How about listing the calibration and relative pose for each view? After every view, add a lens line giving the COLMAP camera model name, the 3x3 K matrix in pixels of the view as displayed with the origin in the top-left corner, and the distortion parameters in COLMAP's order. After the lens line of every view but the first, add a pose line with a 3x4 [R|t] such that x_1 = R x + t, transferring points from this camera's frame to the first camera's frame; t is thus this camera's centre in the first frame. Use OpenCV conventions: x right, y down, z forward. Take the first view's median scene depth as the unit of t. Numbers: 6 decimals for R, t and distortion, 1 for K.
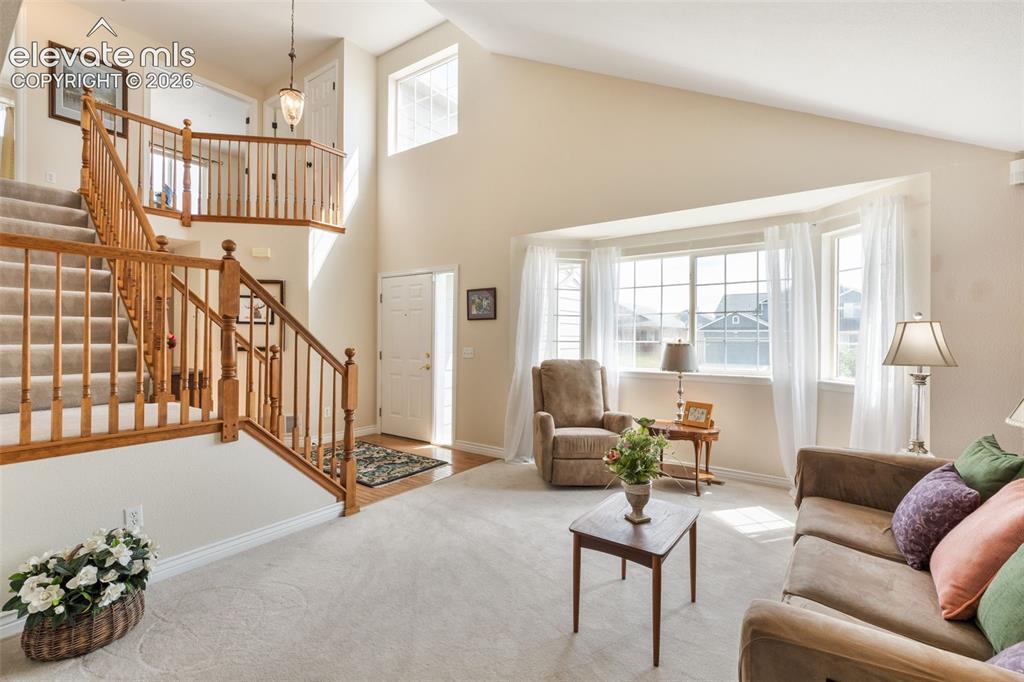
lens RADIAL K [[475.5, 0, 510.0], [0, 475.5, 332.7], [0, 0, 1]] dist [-0.005724, -0.000313]
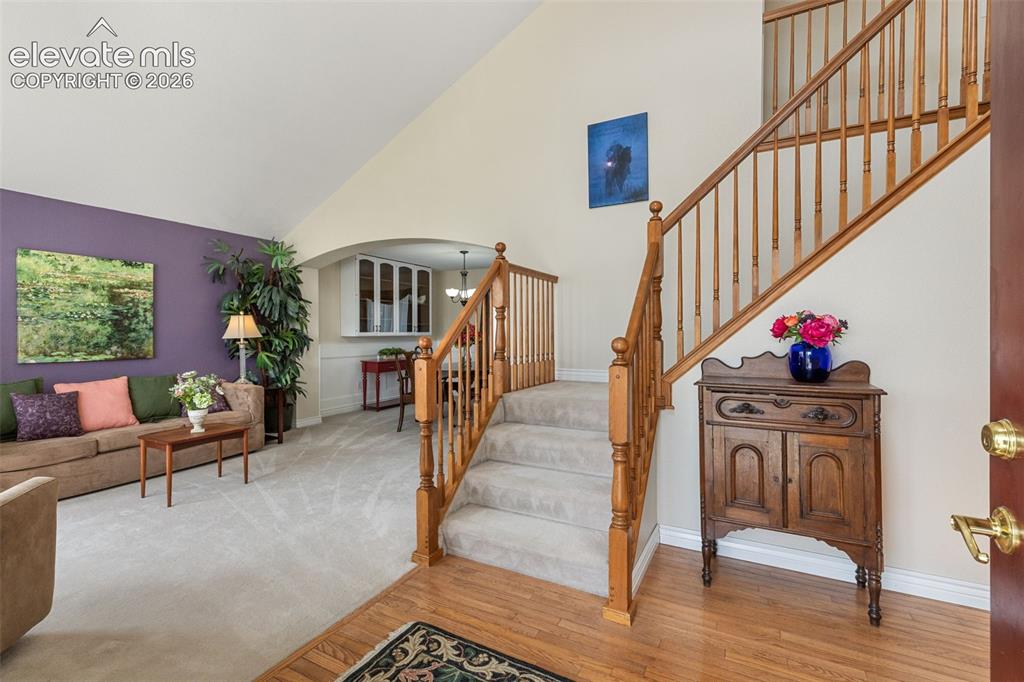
lens RADIAL K [[457.5, 0, 512.8], [0, 457.5, 337.5], [0, 0, 1]] dist [0.001644, 0.000818]
pose [[-0.987764, 0.000256, -0.155957, -0.373672], [-0.001642, 0.999926, 0.012044, 0.022228], [0.155949, 0.012153, -0.987690, 1.775284]]
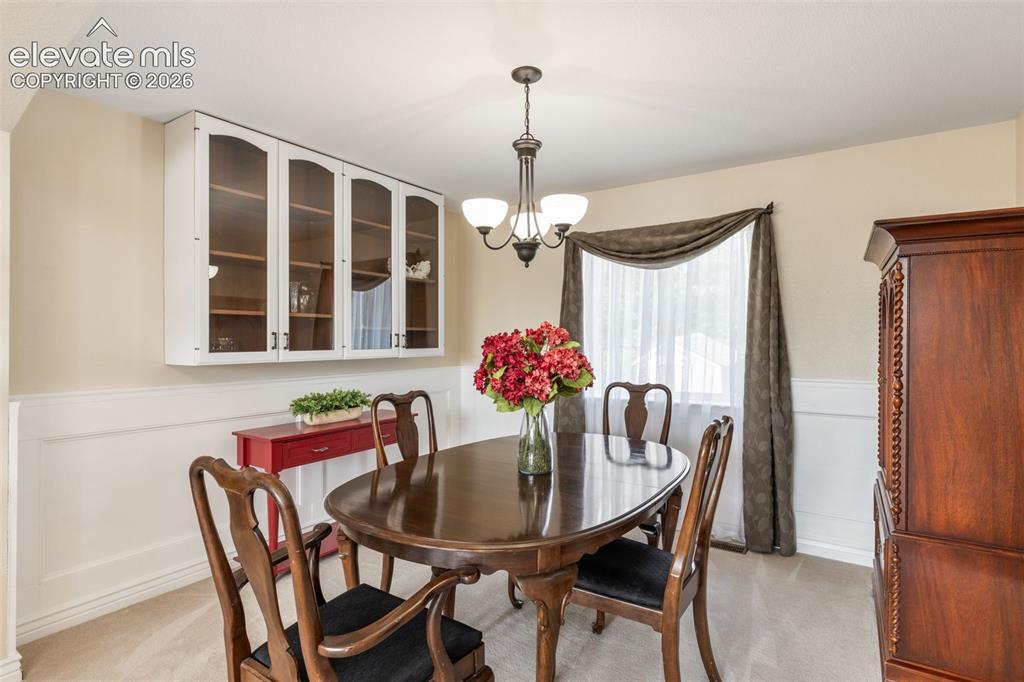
lens RADIAL K [[519.8, 0, 511.8], [0, 519.8, 336.0], [0, 0, 1]] dist [-0.001451, 0.000096]
pose [[-0.998926, 0.001417, -0.046310, -0.424208], [0.001906, 0.999943, -0.010517, 0.009807], [0.046293, -0.010594, -0.998872, 0.482804]]
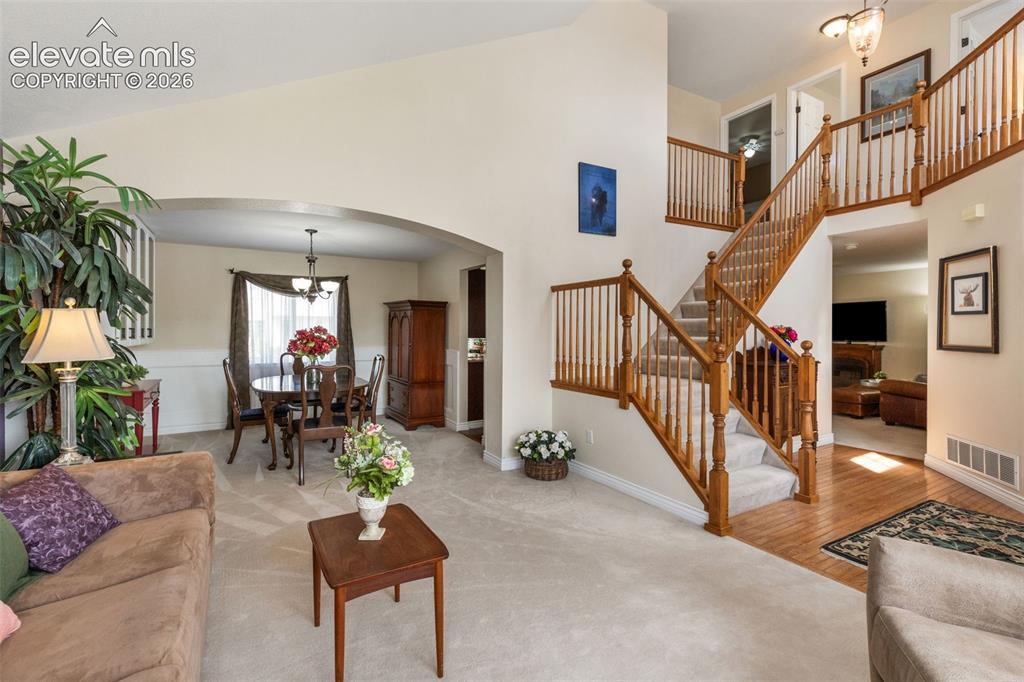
lens RADIAL K [[460.7, 0, 512.9], [0, 460.7, 330.1], [0, 0, 1]] dist [0.003383, 0.000410]
pose [[-0.393209, 0.001388, -0.919448, 0.610671], [0.003892, 0.999992, -0.000154, 0.003871], [0.919441, -0.003639, -0.393212, 1.014616]]
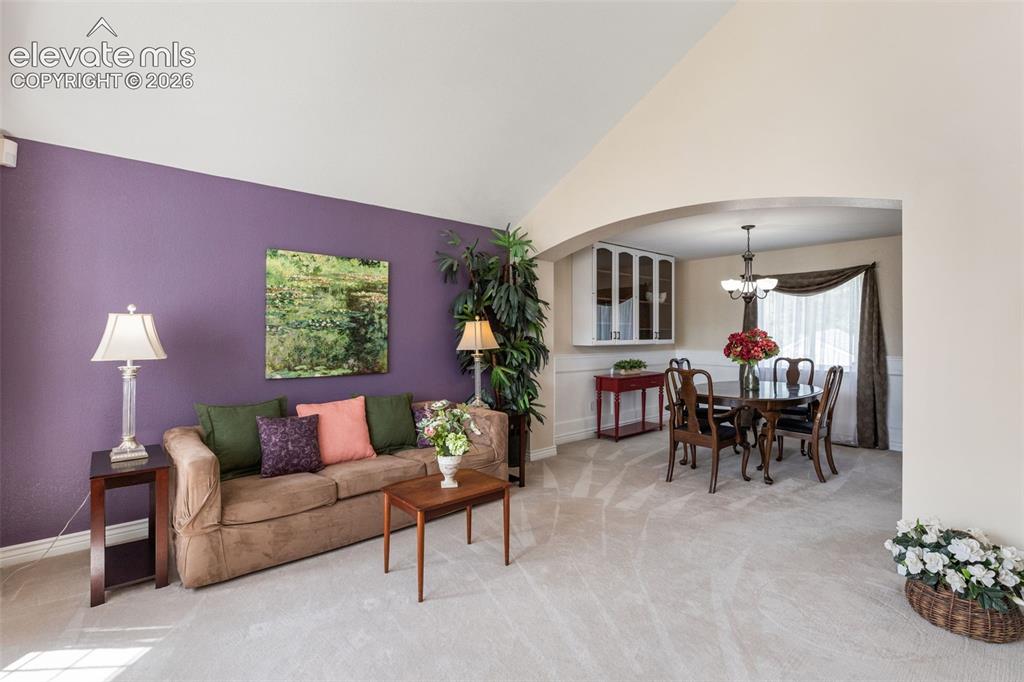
lens RADIAL K [[475.5, 0, 510.0], [0, 475.5, 332.7], [0, 0, 1]] dist [-0.005724, -0.000313]
pose [[-0.976276, 0.001040, 0.216526, -0.091994], [-0.000135, 0.999985, -0.005414, 0.006916], [-0.216529, -0.005314, -0.976262, 1.368494]]
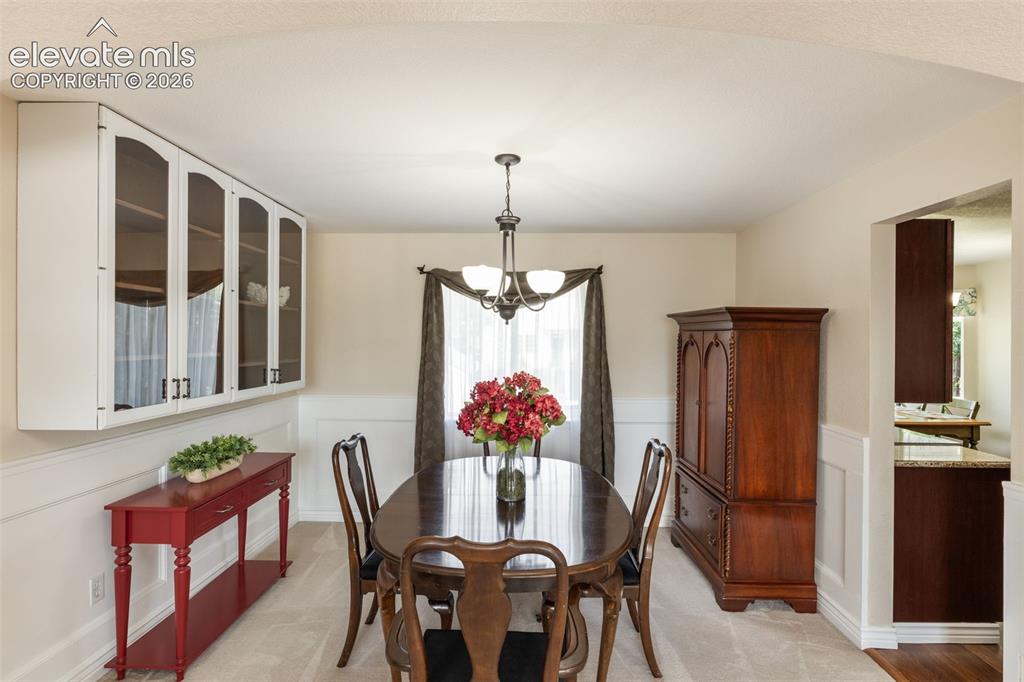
lens RADIAL K [[516.6, 0, 512.0], [0, 516.6, 341.0], [0, 0, 1]] dist [-0.001535, 0.000256]
pose [[-0.821223, -0.003854, -0.570594, -0.066170], [-0.001514, 0.999988, -0.004575, -0.052438], [0.570605, -0.002893, -0.821219, 0.459876]]
